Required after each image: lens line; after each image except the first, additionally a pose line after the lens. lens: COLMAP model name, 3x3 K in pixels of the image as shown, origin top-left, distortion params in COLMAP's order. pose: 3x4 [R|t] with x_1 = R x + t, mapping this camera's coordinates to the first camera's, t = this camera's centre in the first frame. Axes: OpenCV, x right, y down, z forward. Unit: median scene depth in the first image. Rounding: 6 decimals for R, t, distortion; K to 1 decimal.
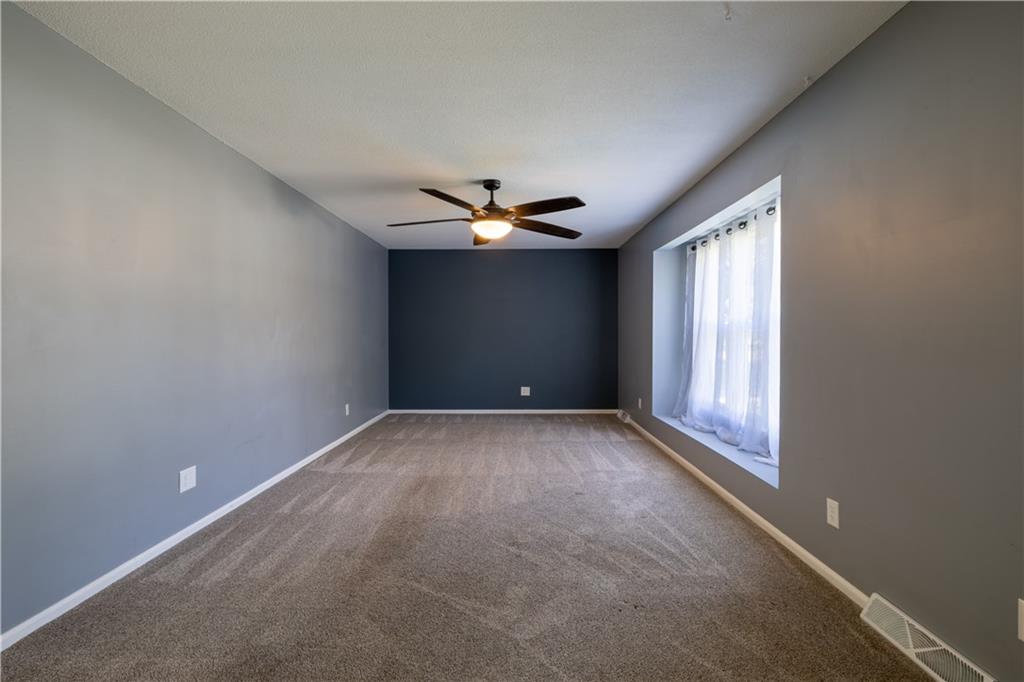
lens RADIAL K [[437.4, 0, 512.6], [0, 437.4, 337.6], [0, 0, 1]] dist [-0.000741, 0.000067]
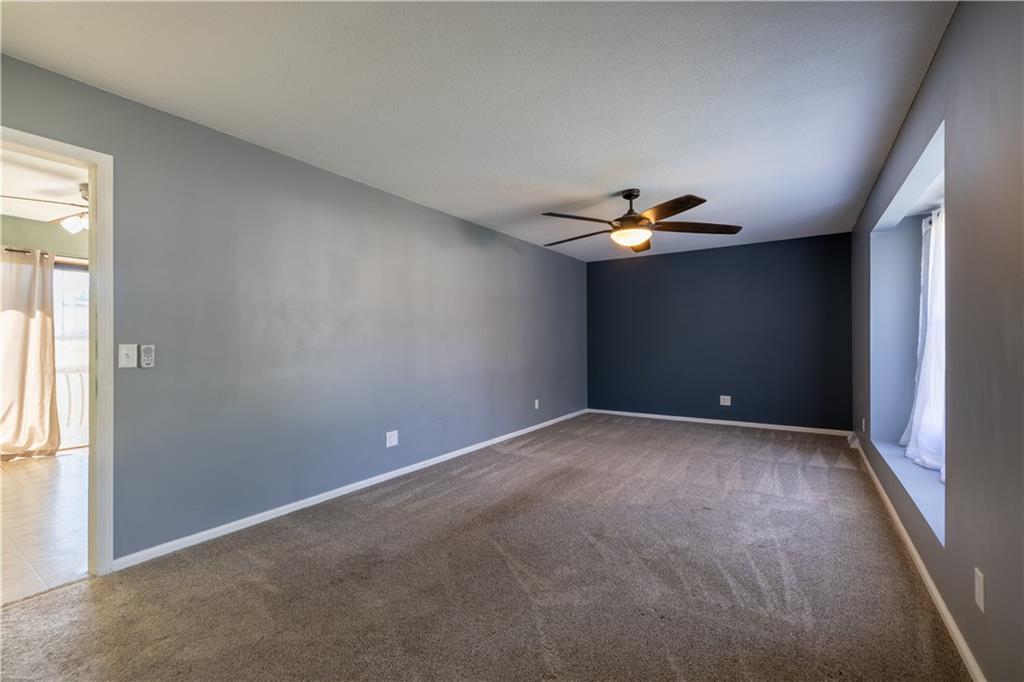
lens RADIAL K [[425.3, 0, 517.6], [0, 425.3, 340.7], [0, 0, 1]] dist [0.000251, 0.000000]
pose [[0.845297, -0.003833, -0.534283, 0.268069], [0.000904, 0.999983, -0.005744, 0.001704], [0.534296, 0.004372, 0.845286, 0.011639]]
